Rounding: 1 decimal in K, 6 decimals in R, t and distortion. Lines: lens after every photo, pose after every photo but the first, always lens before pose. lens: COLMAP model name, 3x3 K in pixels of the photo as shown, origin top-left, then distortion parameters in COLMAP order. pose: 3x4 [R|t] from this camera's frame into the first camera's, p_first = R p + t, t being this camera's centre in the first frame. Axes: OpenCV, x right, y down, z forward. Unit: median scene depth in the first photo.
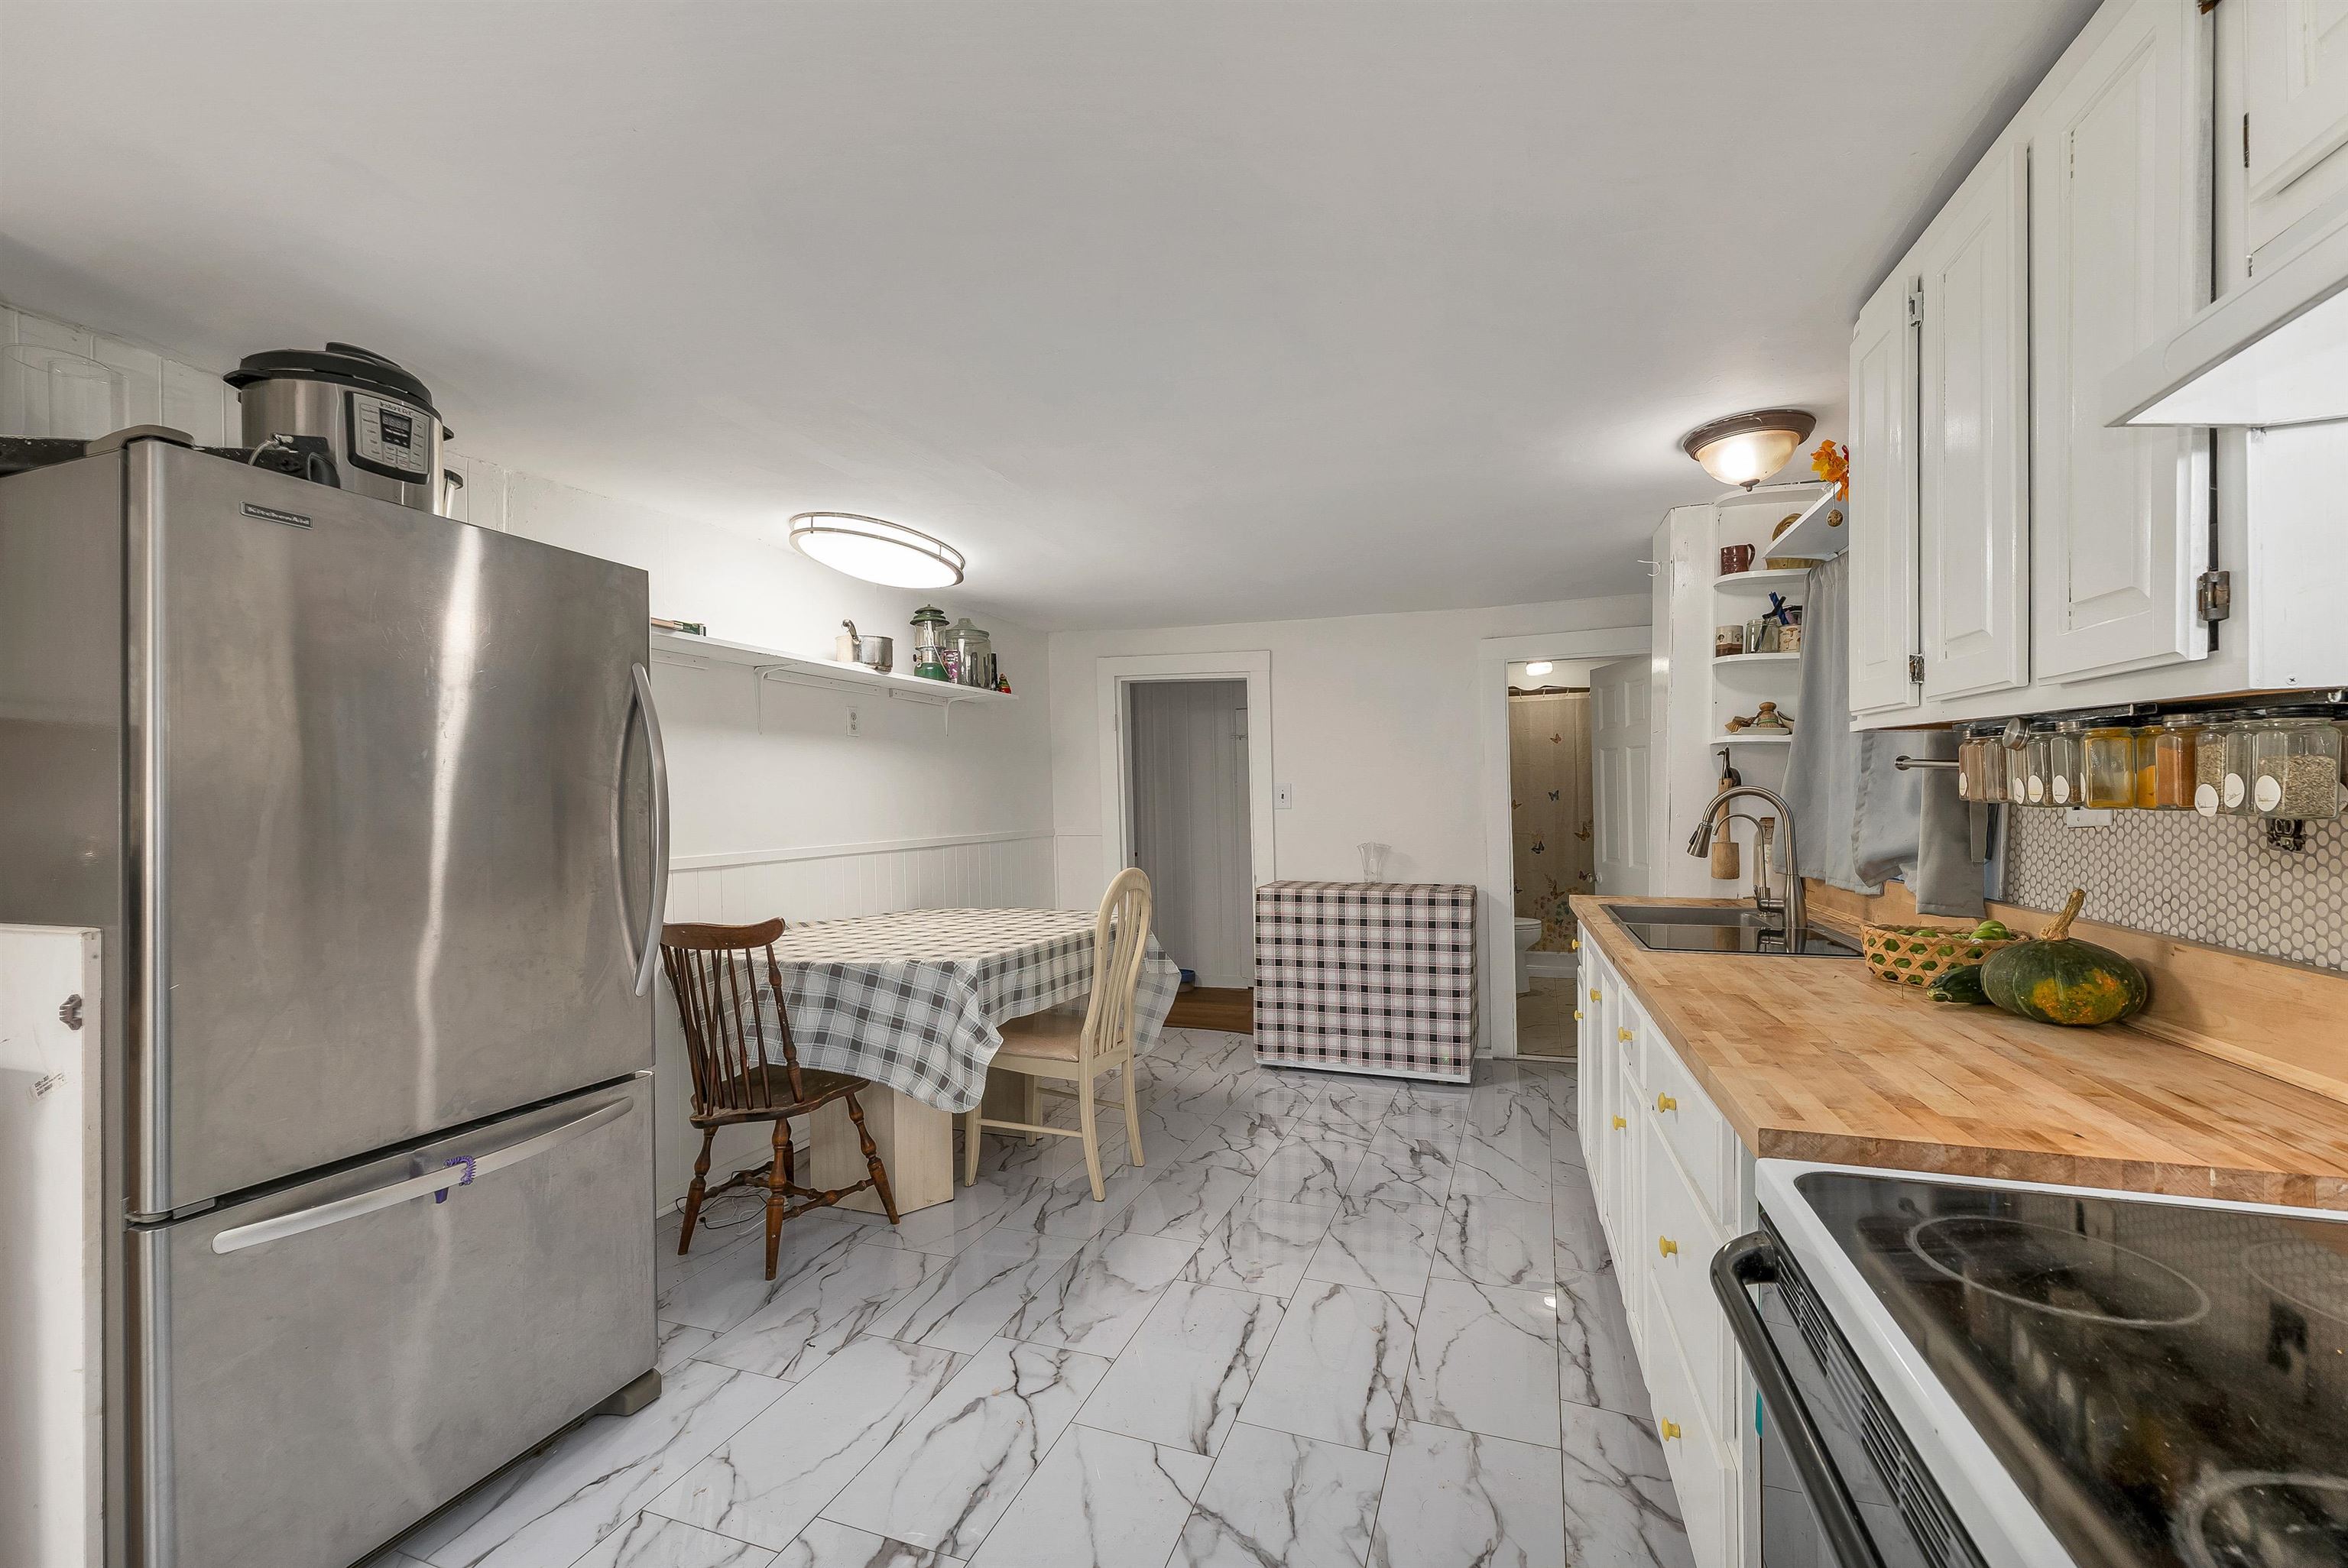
lens RADIAL K [[1005.6, 0, 1162.0], [0, 1005.6, 794.1], [0, 0, 1]] dist [-0.000350, 0.000723]
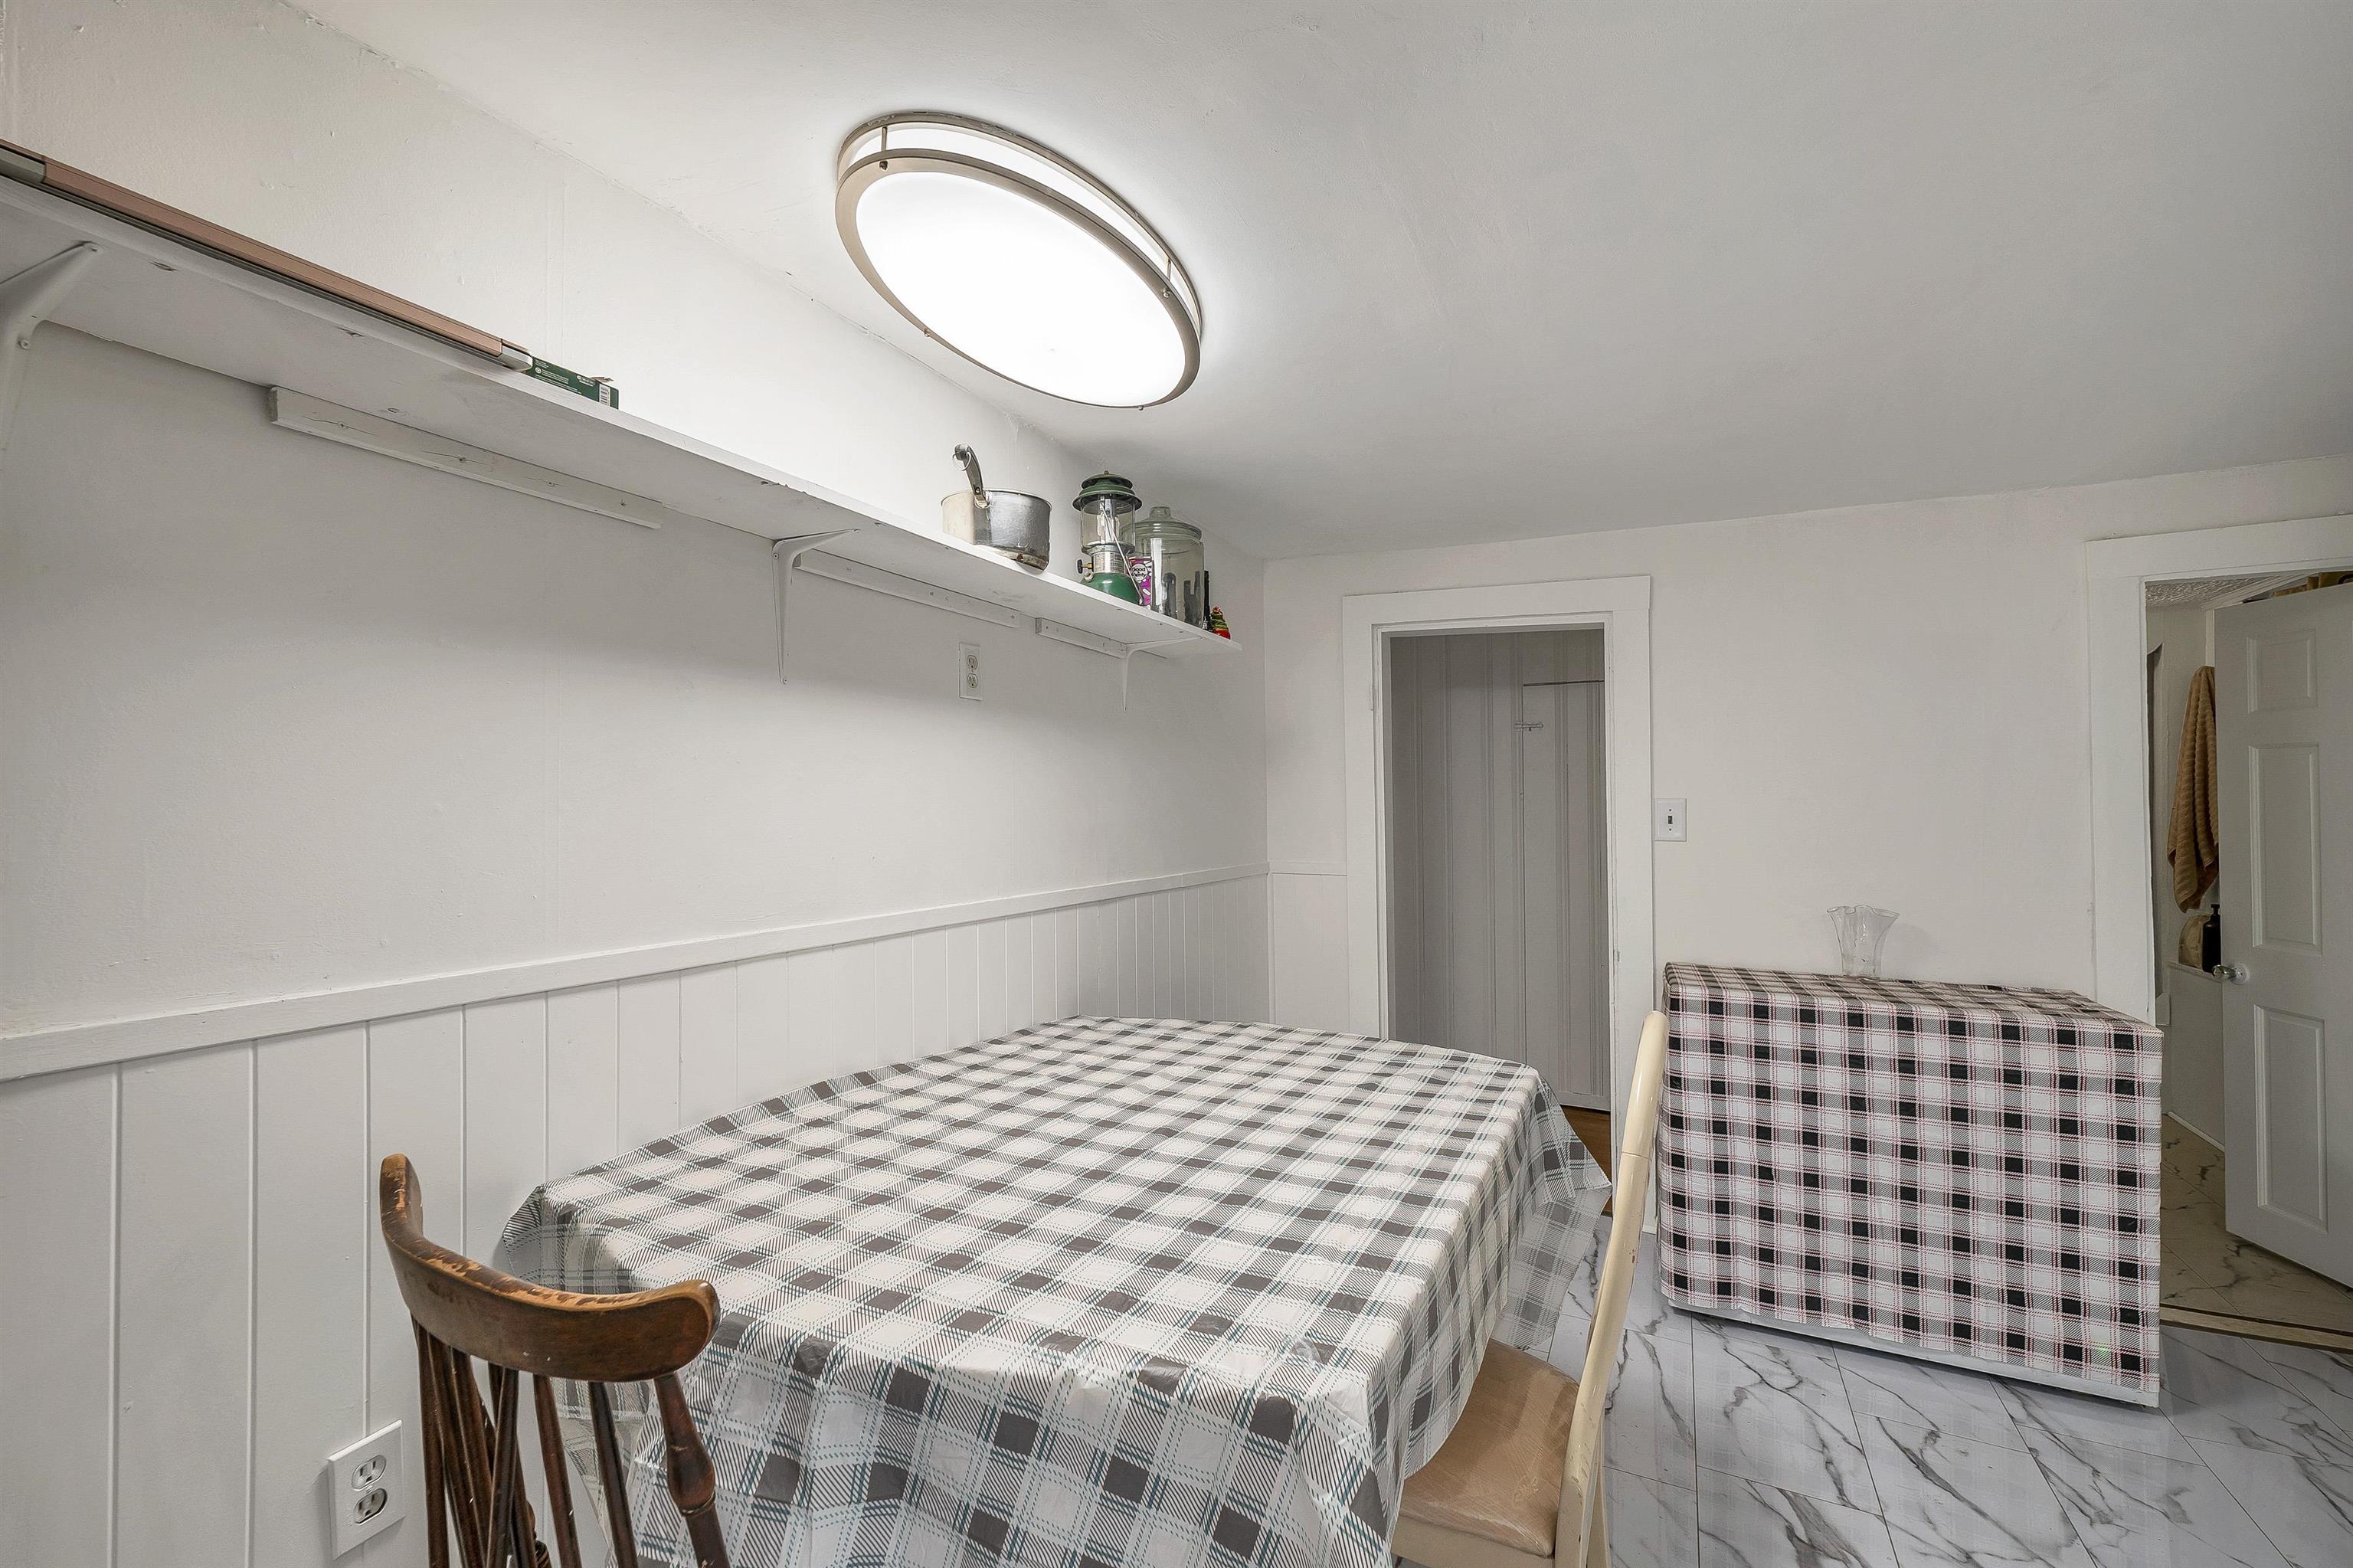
lens RADIAL K [[1007.9, 0, 1162.0], [0, 1007.9, 784.4], [0, 0, 1]] dist [-0.000350, 0.000723]
pose [[0.994223, 0.014889, -0.106300, -0.138571], [-0.016455, 0.999768, -0.013877, -0.006611], [0.106069, 0.015546, 0.994237, 0.447197]]
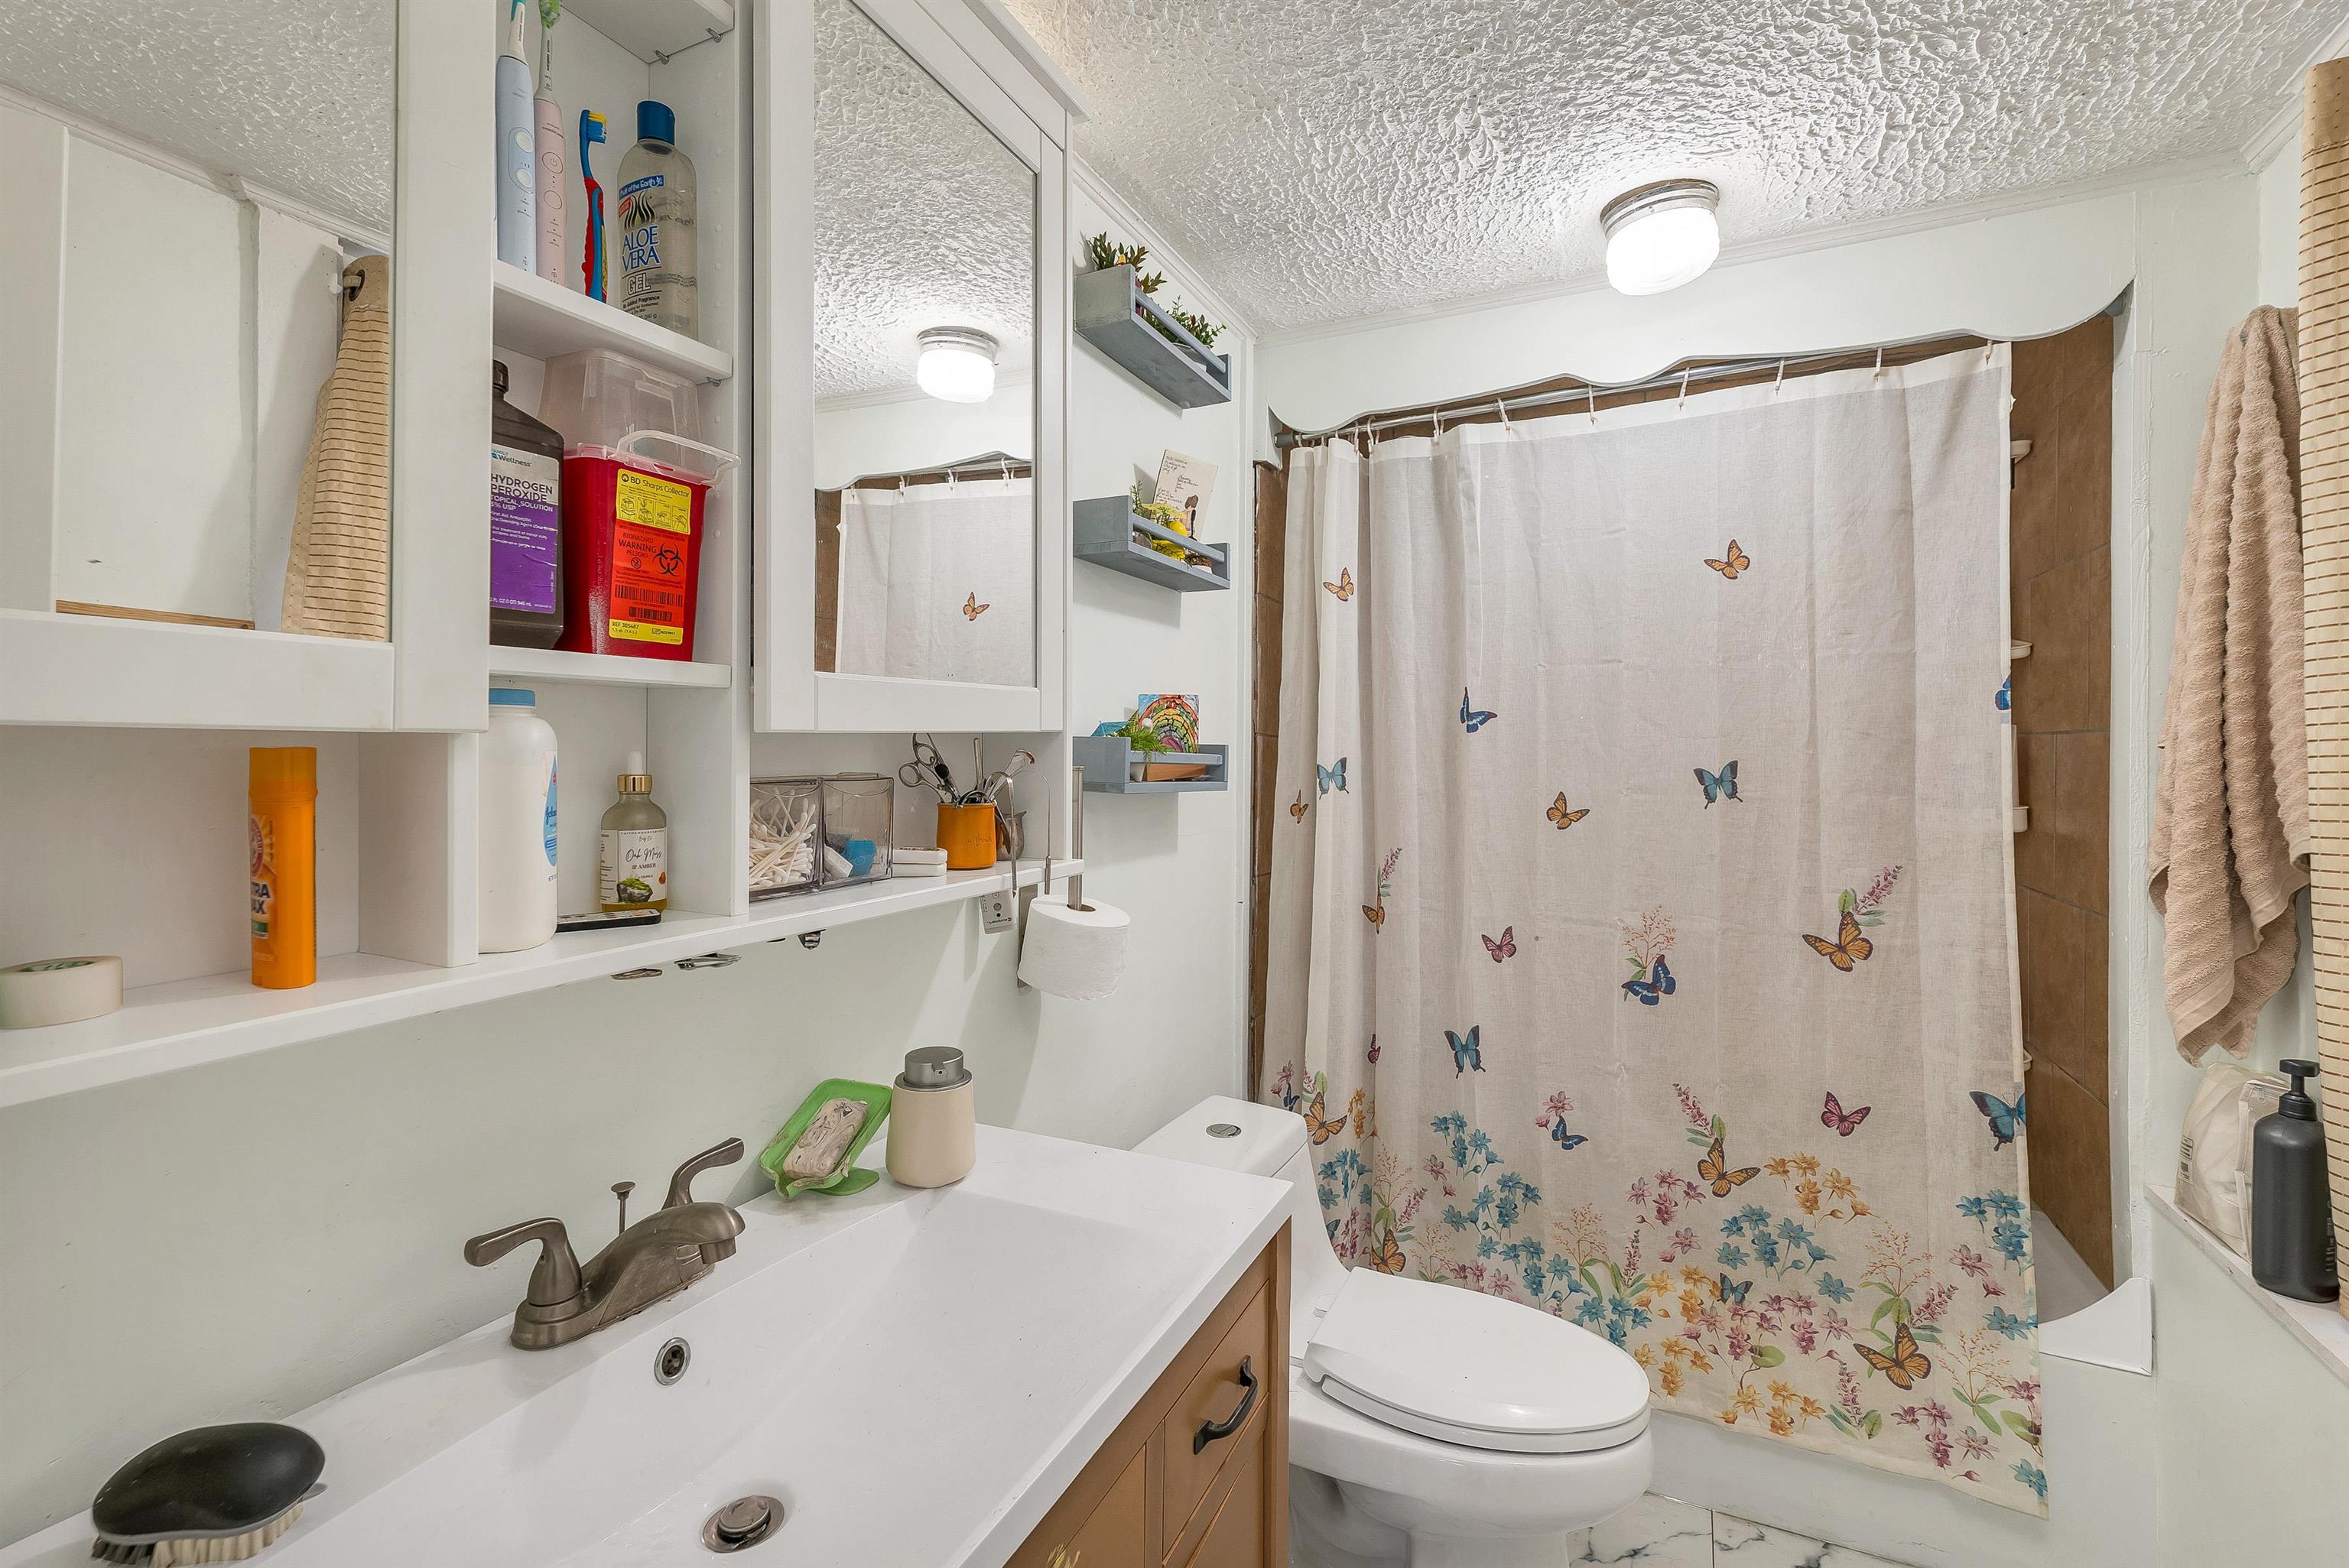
lens RADIAL K [[1006.1, 0, 1172.9], [0, 1006.1, 768.2], [0, 0, 1]] dist [-0.000350, 0.000723]
pose [[0.994304, 0.014226, -0.105632, 0.441568], [-0.014526, 0.999892, -0.002066, 0.000507], [0.105591, 0.003589, 0.994403, 1.157677]]
